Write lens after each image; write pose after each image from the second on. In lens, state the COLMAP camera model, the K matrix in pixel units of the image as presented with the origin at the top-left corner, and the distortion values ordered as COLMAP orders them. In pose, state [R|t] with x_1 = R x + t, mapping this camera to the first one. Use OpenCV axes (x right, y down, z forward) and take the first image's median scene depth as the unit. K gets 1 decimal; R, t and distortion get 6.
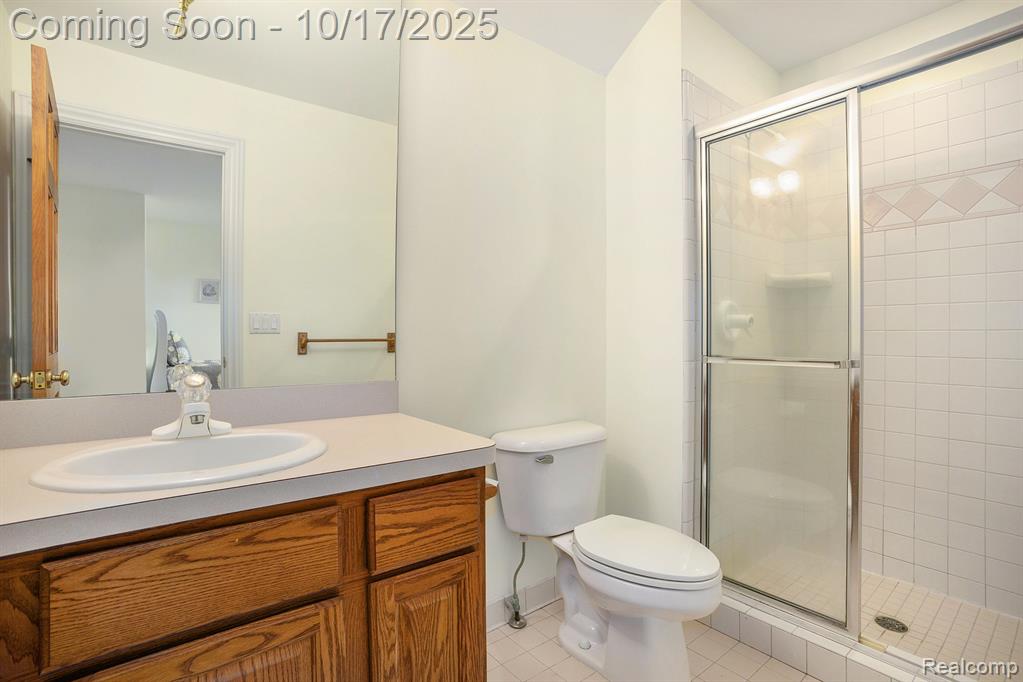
lens RADIAL K [[497.3, 0, 511.5], [0, 497.3, 341.0], [0, 0, 1]] dist [0.003162, -0.000231]
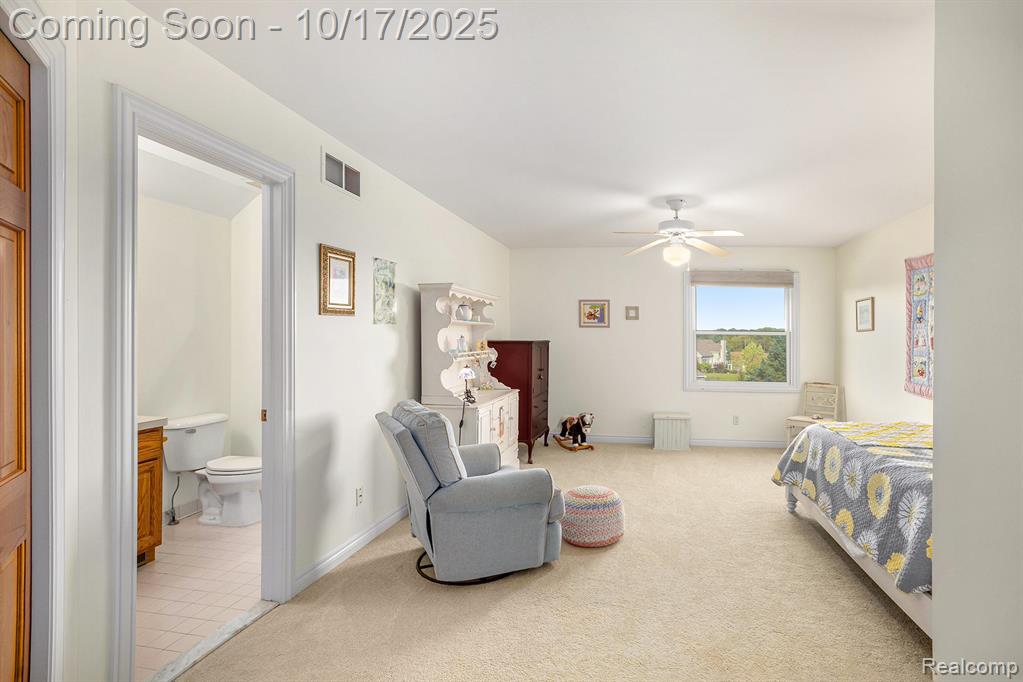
lens RADIAL K [[497.3, 0, 511.5], [0, 497.3, 341.0], [0, 0, 1]] dist [0.003162, -0.000231]
pose [[0.809805, 0.001335, 0.586698, -0.064902], [-0.001636, 0.999999, -0.000017, -0.129419], [-0.586697, -0.000946, 0.809806, -1.362249]]
